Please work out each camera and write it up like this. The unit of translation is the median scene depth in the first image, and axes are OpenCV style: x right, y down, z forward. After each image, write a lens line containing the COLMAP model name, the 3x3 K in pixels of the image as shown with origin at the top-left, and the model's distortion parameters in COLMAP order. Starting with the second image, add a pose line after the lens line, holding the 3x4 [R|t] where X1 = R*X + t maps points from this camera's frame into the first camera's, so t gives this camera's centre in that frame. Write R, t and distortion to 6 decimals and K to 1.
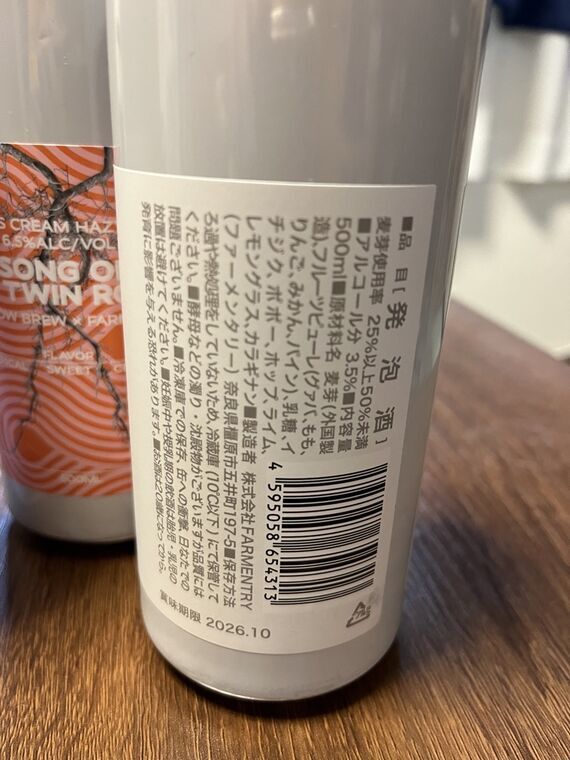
lens RADIAL K [[626.2, 0, 285.0], [0, 626.2, 380.0], [0, 0, 1]] dist [0.002059, -0.045802]
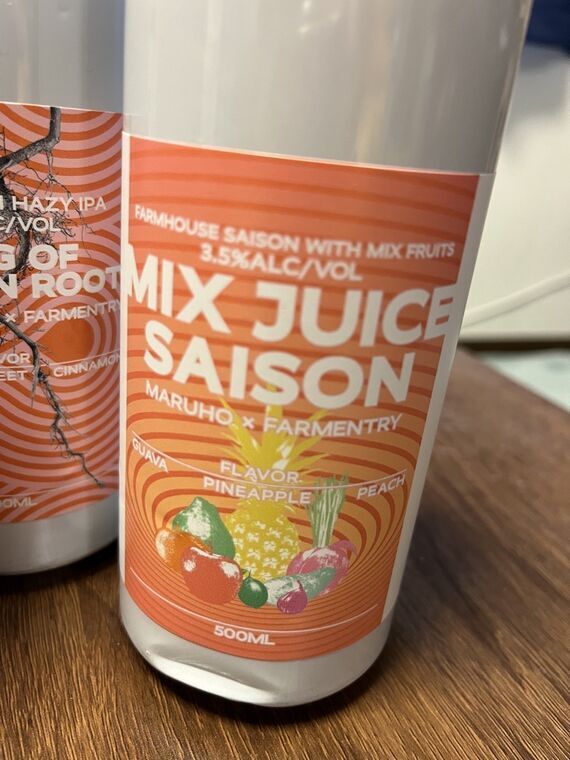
lens RADIAL K [[626.2, 0, 285.0], [0, 626.2, 380.0], [0, 0, 1]] dist [0.002059, -0.045802]
pose [[0.972989, -0.025448, 0.229442, -0.173304], [0.018032, 0.999247, 0.034362, -0.033266], [-0.230144, -0.029296, 0.972715, 0.109854]]
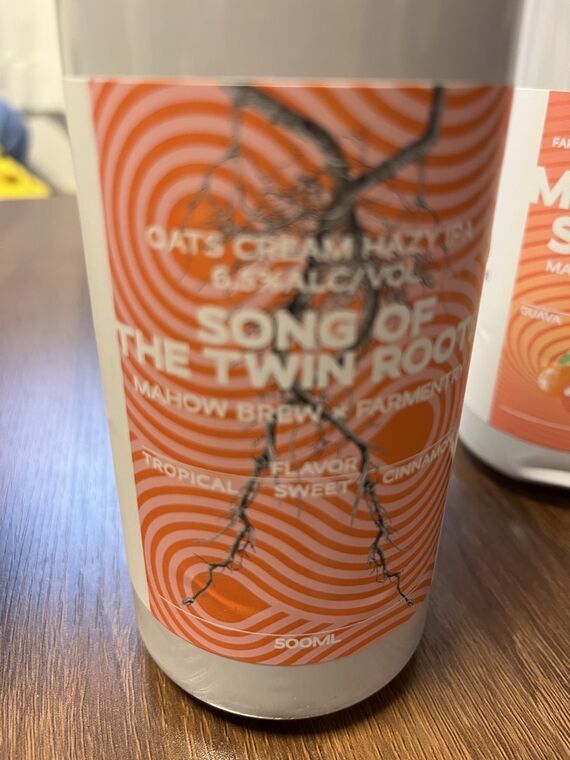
lens RADIAL K [[626.2, 0, 285.0], [0, 626.2, 380.0], [0, 0, 1]] dist [0.002059, -0.045802]
pose [[0.994952, -0.065462, 0.076059, -0.427705], [0.058240, 0.993908, 0.093566, -0.179868], [-0.081721, -0.088664, 0.992704, 0.460915]]
